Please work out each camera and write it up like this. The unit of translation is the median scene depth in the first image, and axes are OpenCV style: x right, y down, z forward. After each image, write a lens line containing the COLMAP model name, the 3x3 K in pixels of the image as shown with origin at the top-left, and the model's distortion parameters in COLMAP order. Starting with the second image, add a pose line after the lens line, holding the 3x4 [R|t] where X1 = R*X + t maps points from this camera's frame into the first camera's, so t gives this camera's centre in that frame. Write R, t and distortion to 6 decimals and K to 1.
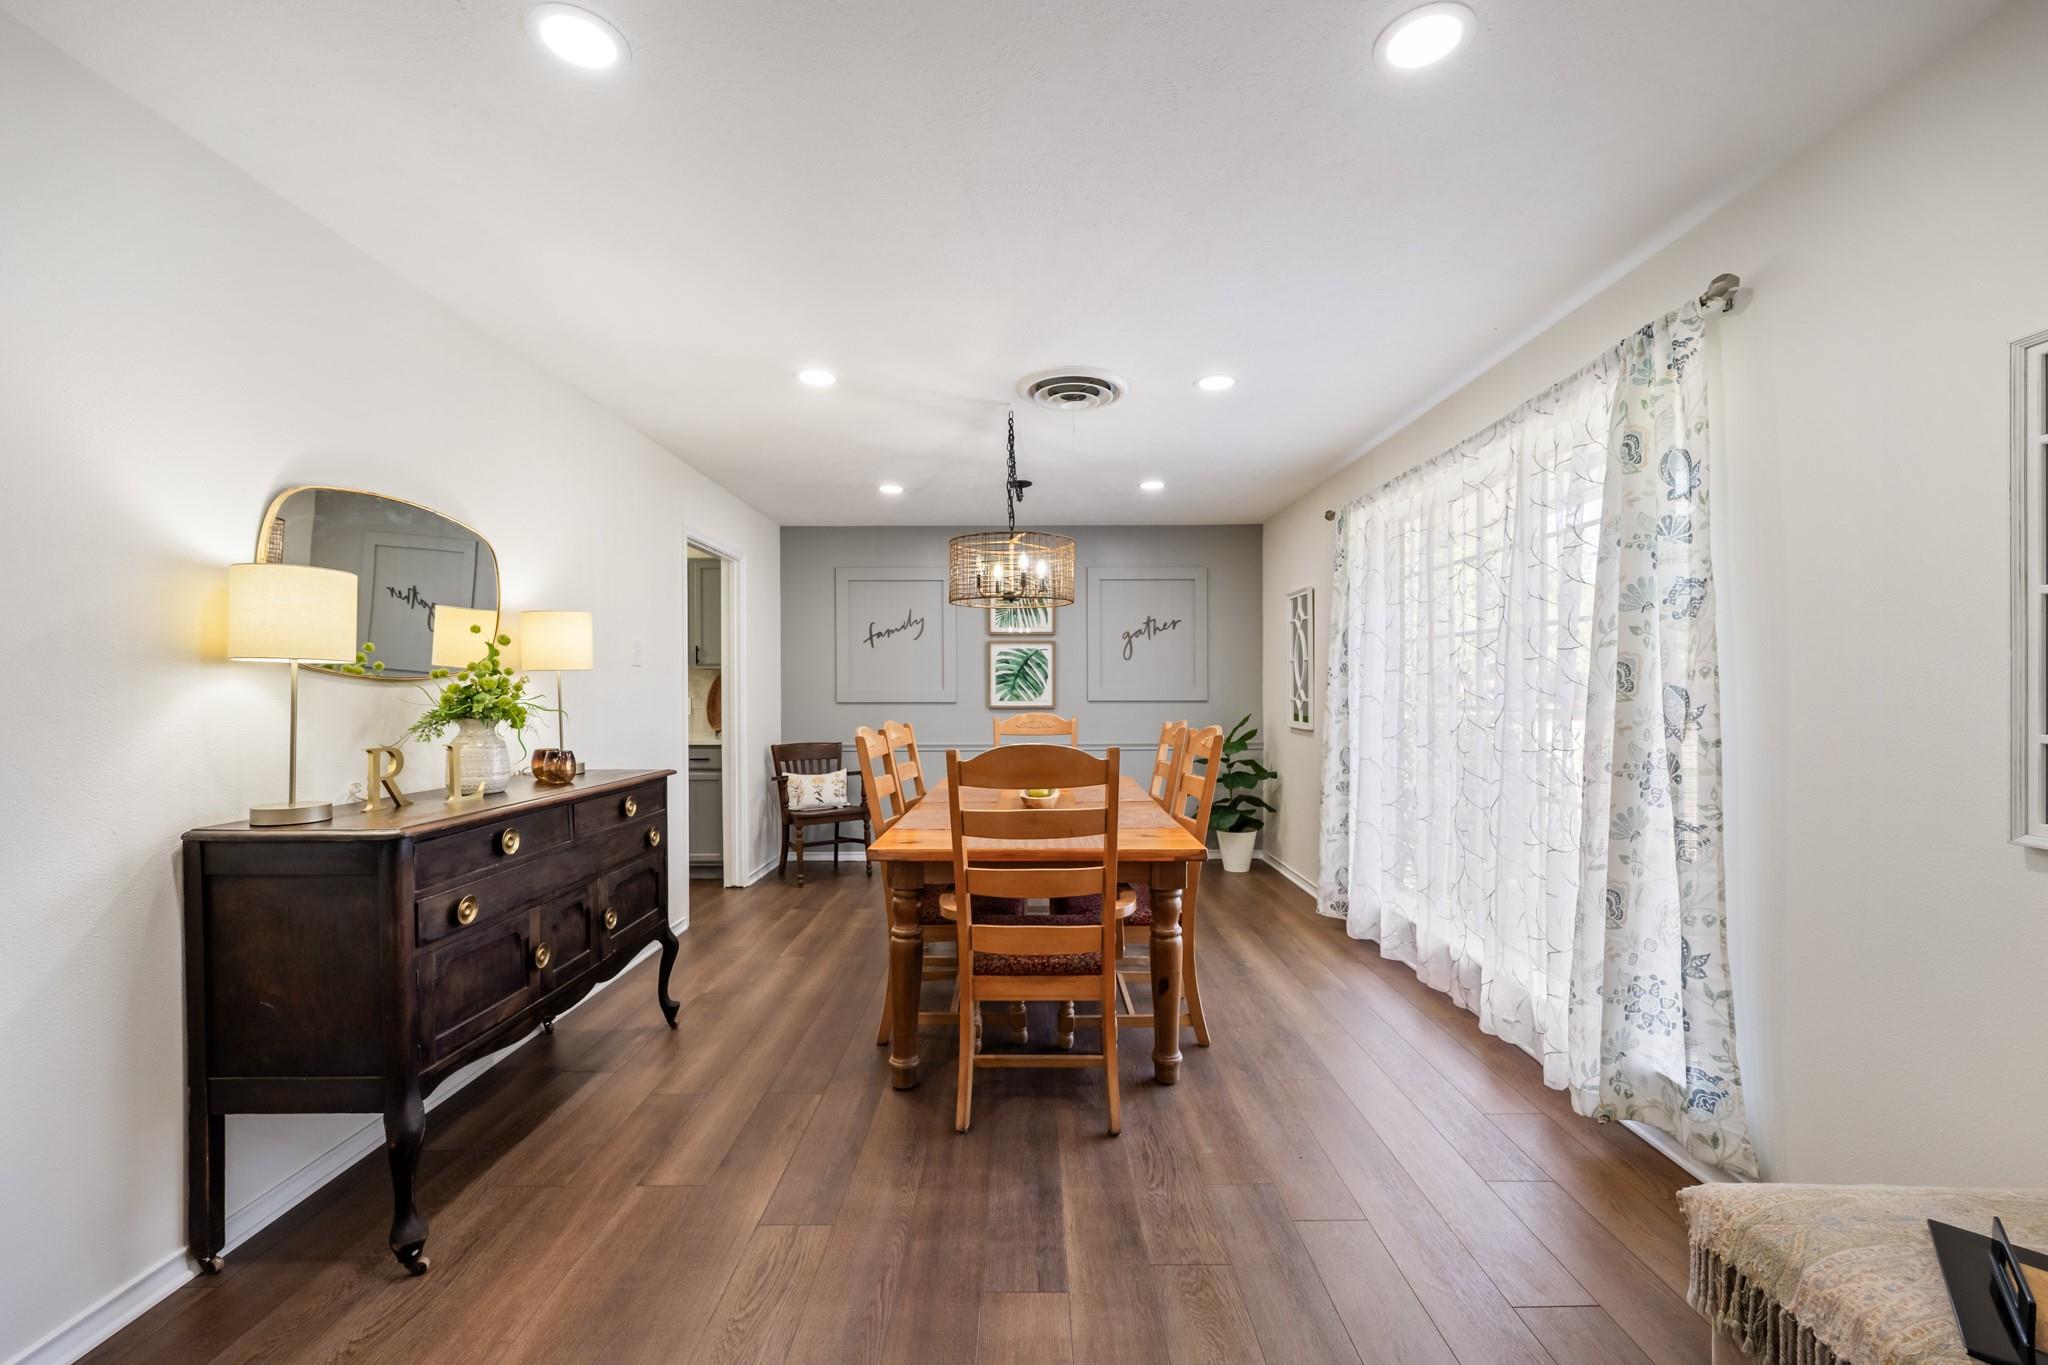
lens RADIAL K [[833.0, 0, 1045.3], [0, 833.0, 695.6], [0, 0, 1]] dist [-0.010524, 0.001706]
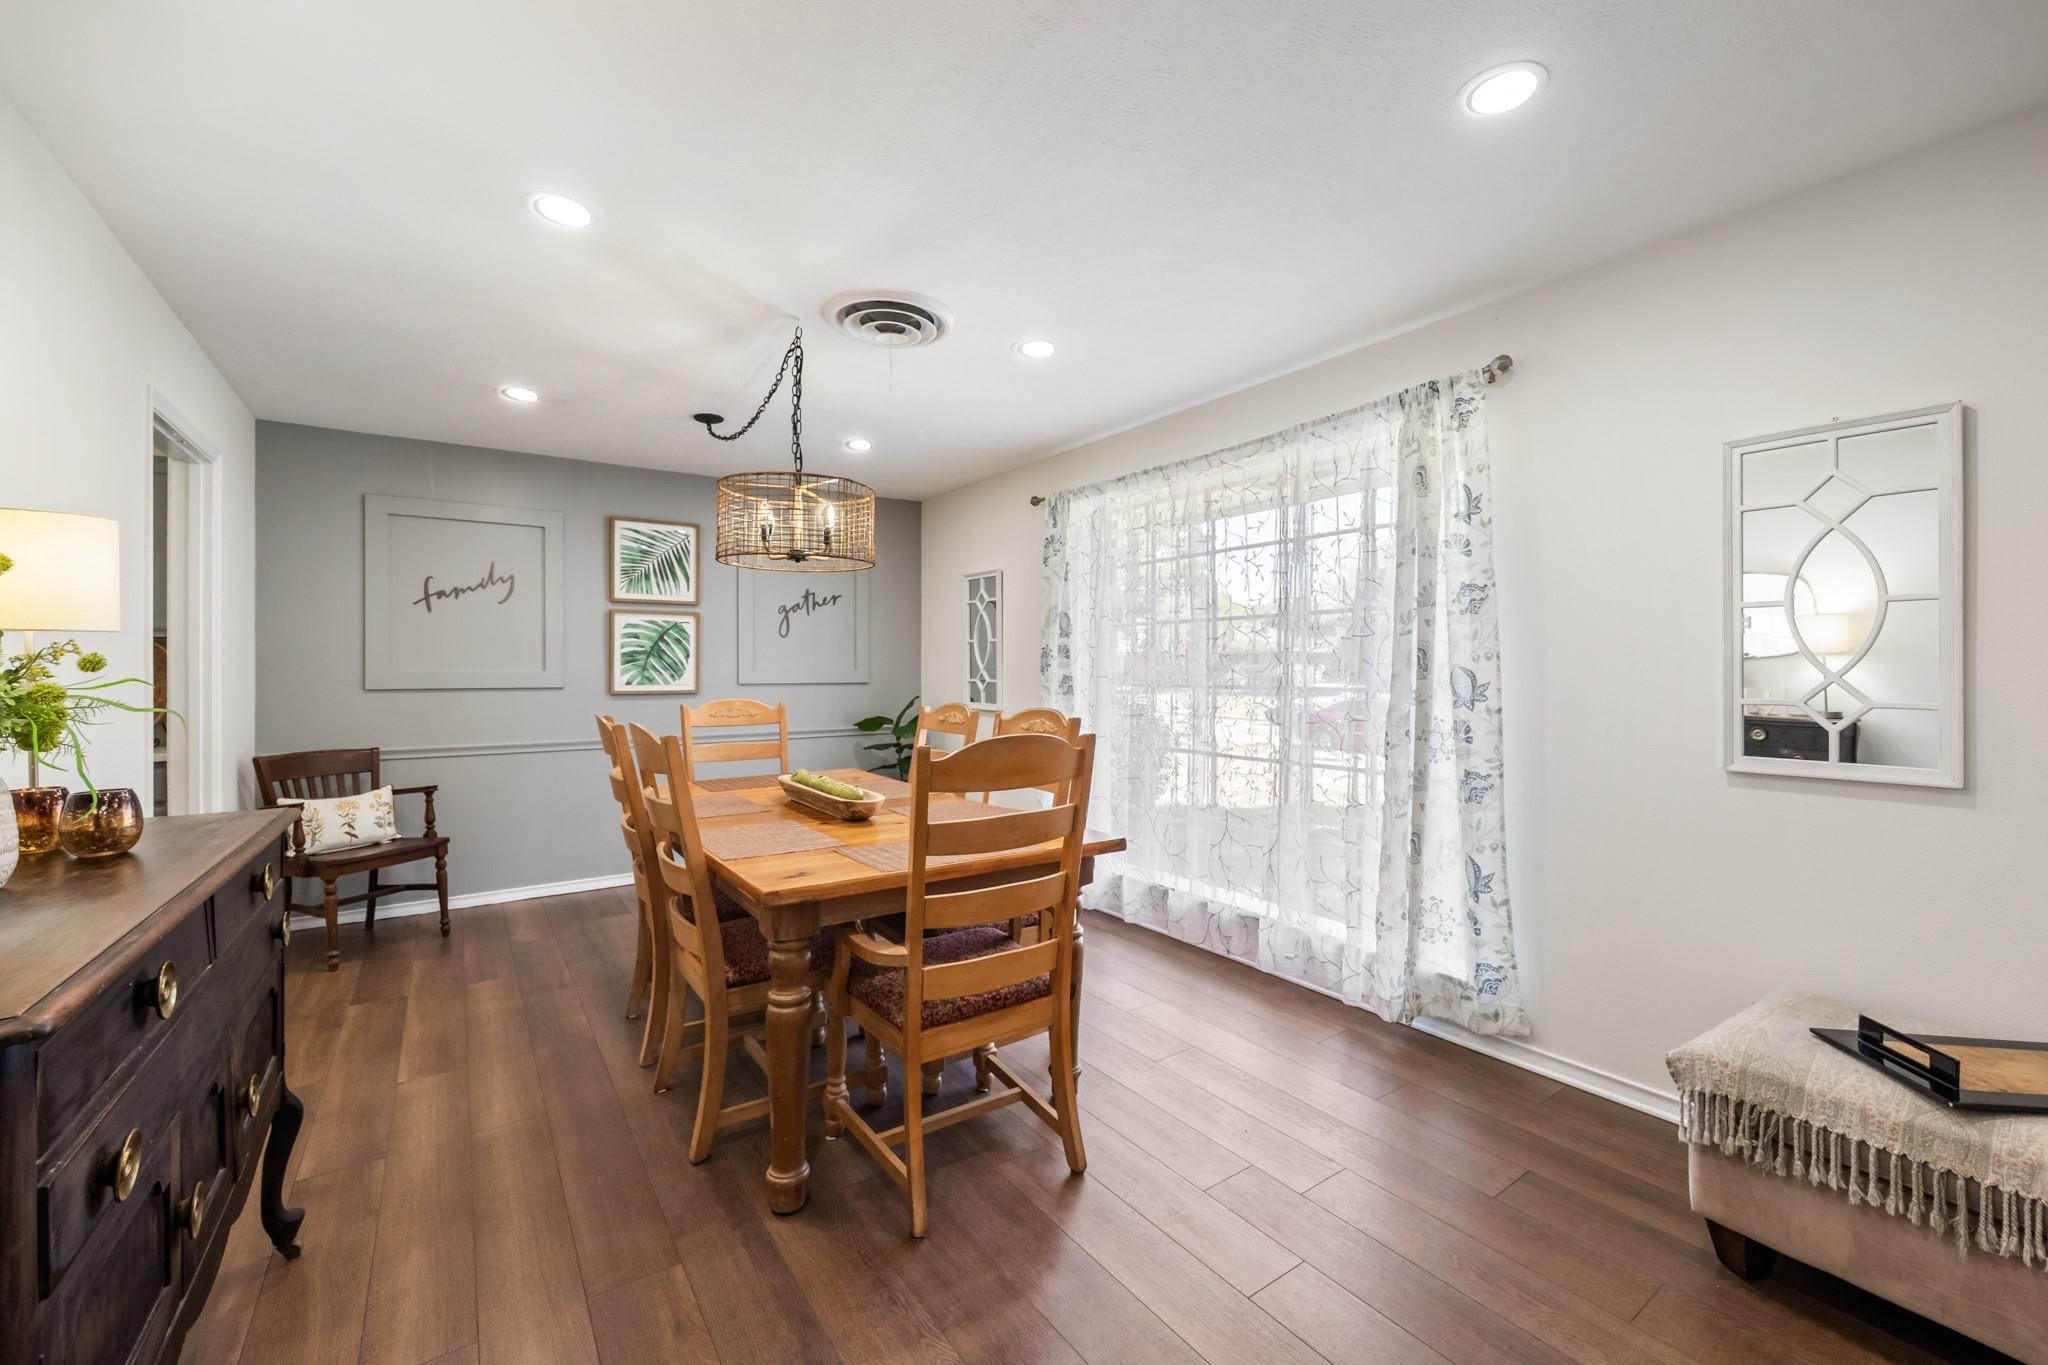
lens RADIAL K [[833.0, 0, 1033.3], [0, 833.0, 668.1], [0, 0, 1]] dist [-0.010524, 0.001706]
pose [[0.815991, 0.002209, 0.578060, -0.423487], [0.004579, 0.999937, -0.010285, 0.000092], [-0.578046, 0.011040, 0.815930, 0.272257]]
